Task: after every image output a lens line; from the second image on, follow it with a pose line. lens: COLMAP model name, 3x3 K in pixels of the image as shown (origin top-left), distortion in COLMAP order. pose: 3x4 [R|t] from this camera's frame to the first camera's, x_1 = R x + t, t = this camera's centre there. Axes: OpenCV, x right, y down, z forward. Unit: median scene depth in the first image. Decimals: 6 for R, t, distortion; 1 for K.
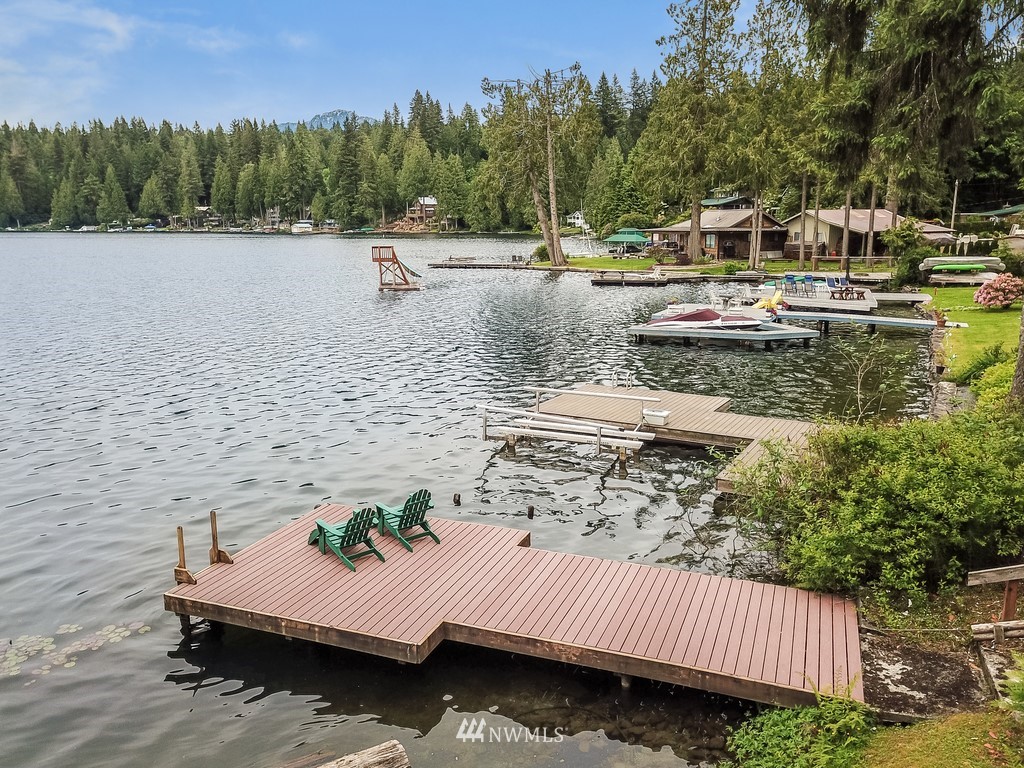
lens RADIAL K [[790.0, 0, 512.0], [0, 790.0, 384.0], [0, 0, 1]] dist [0.003173, 0.153516]
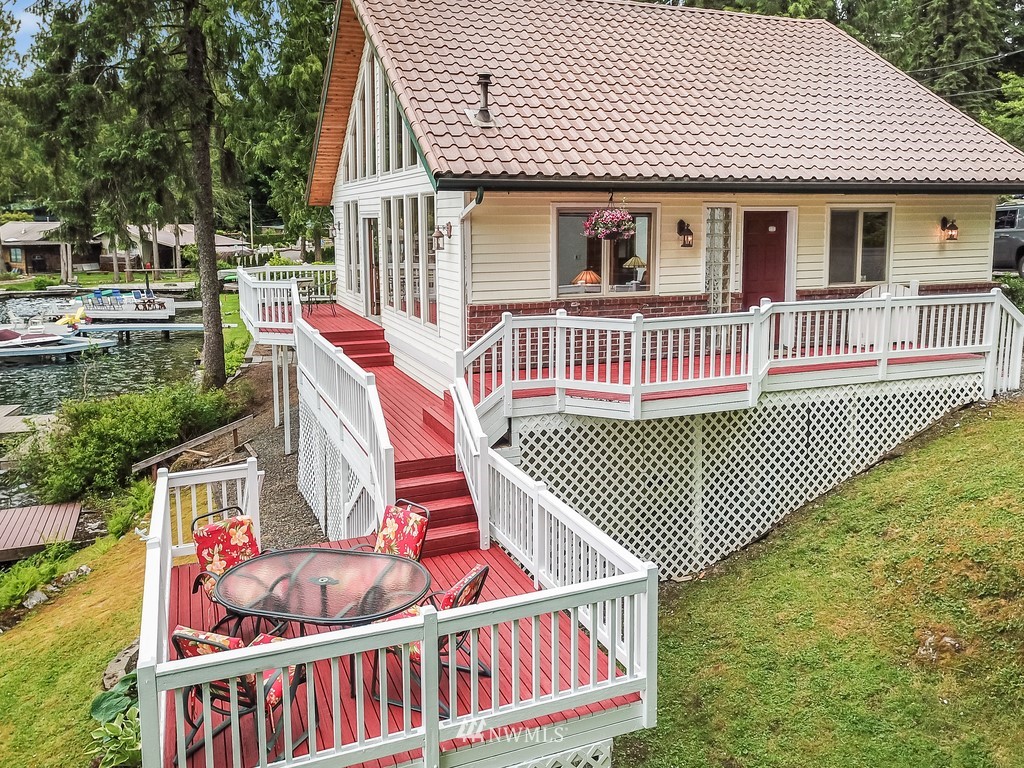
lens RADIAL K [[824.6, 0, 513.4], [0, 824.6, 300.2], [0, 0, 1]] dist [0.006302, 0.002375]
pose [[0.717859, -0.061003, 0.693511, -0.022061], [0.136160, 0.989218, -0.053927, 0.014077], [-0.682744, 0.133140, 0.718425, -0.199274]]
